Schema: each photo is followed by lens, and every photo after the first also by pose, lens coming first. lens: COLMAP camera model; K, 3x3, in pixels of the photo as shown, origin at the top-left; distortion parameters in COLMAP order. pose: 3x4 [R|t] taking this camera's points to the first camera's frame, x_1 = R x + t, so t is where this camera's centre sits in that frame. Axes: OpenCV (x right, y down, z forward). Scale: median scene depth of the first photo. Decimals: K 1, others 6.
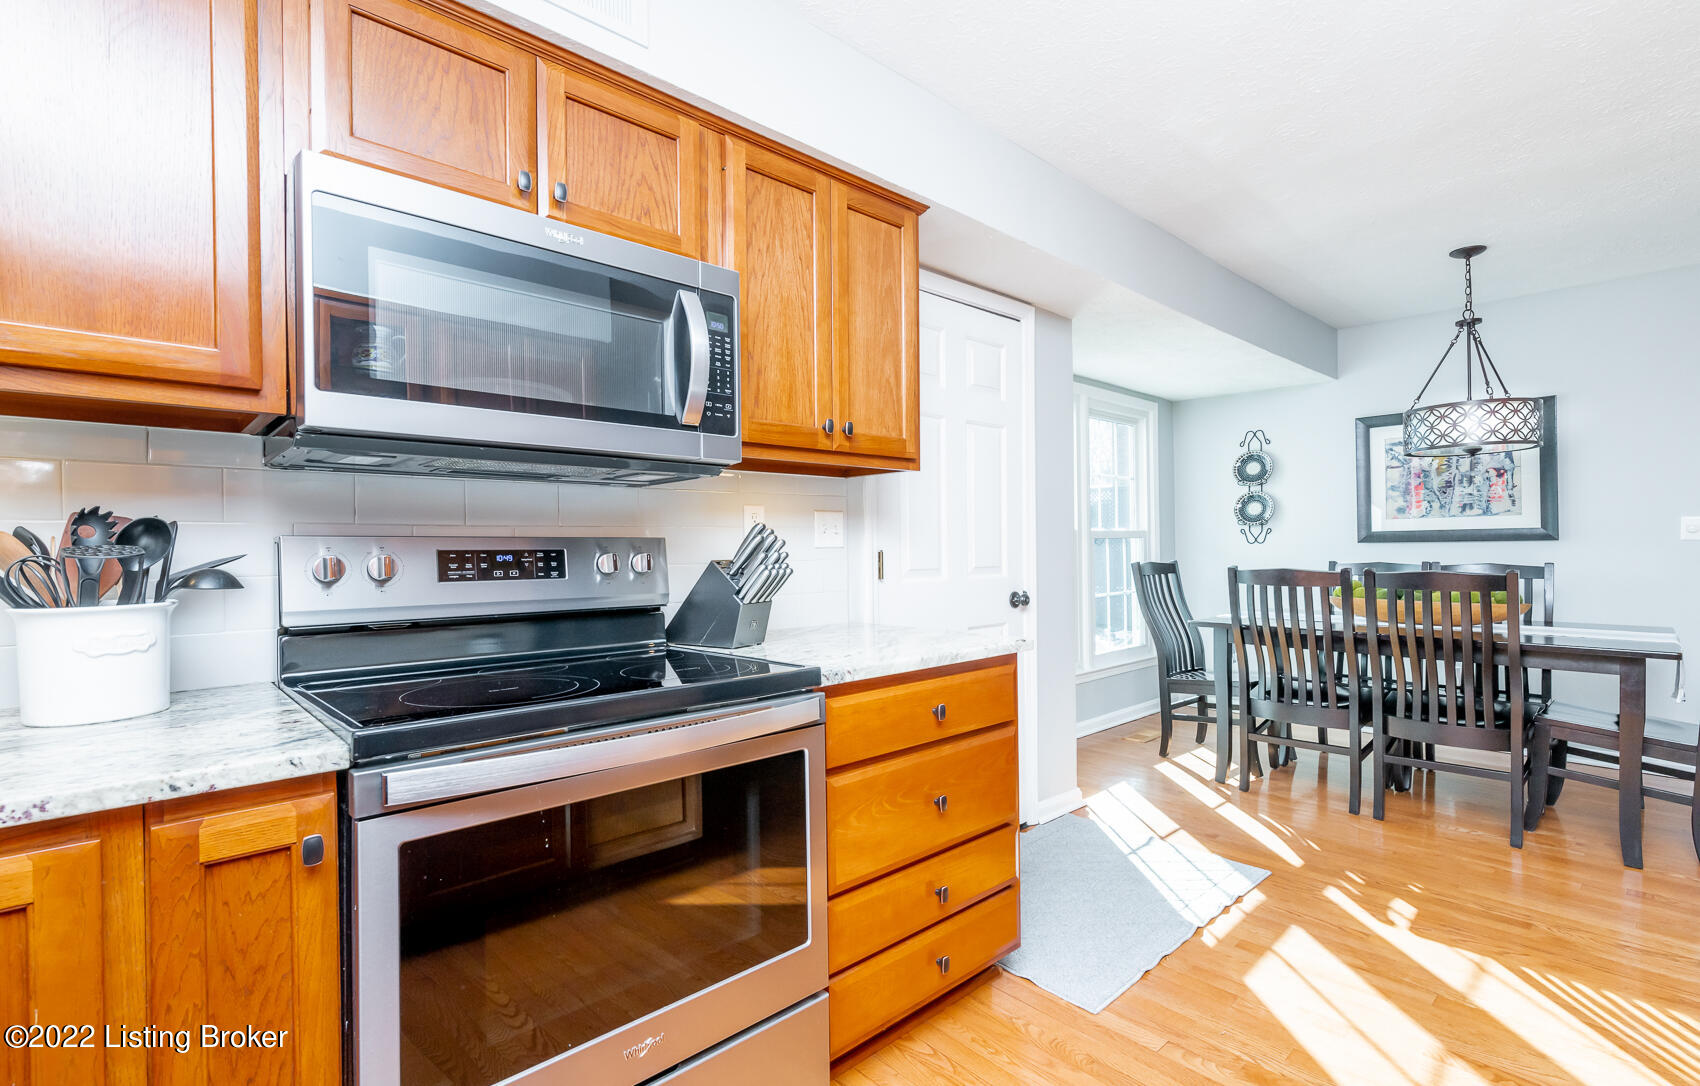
lens RADIAL K [[783.0, 0, 859.2], [0, 783.0, 541.9], [0, 0, 1]] dist [-0.000592, 0.000386]
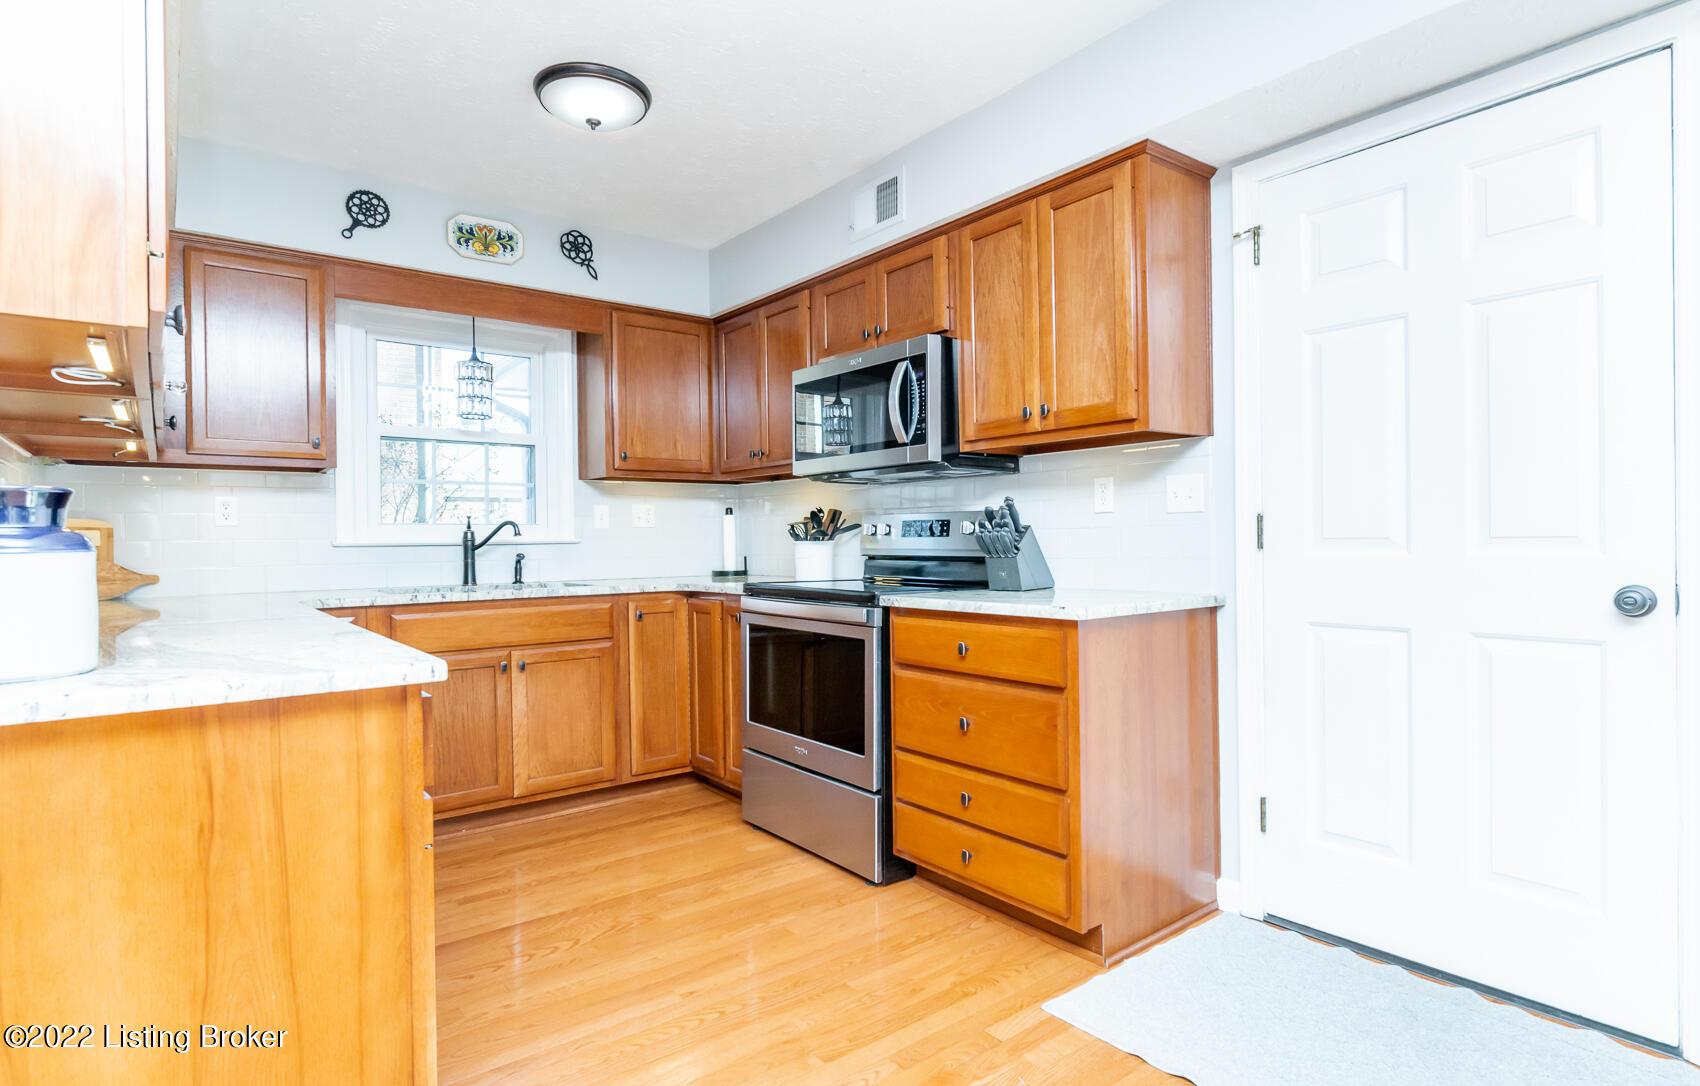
lens RADIAL K [[877.9, 0, 851.8], [0, 877.9, 543.1], [0, 0, 1]] dist [0.002164, 0.000061]
pose [[-0.092142, 0.006565, -0.995724, 1.377953], [0.011095, 0.999923, 0.005566, 0.042731], [0.995684, -0.010534, -0.092207, 0.896921]]
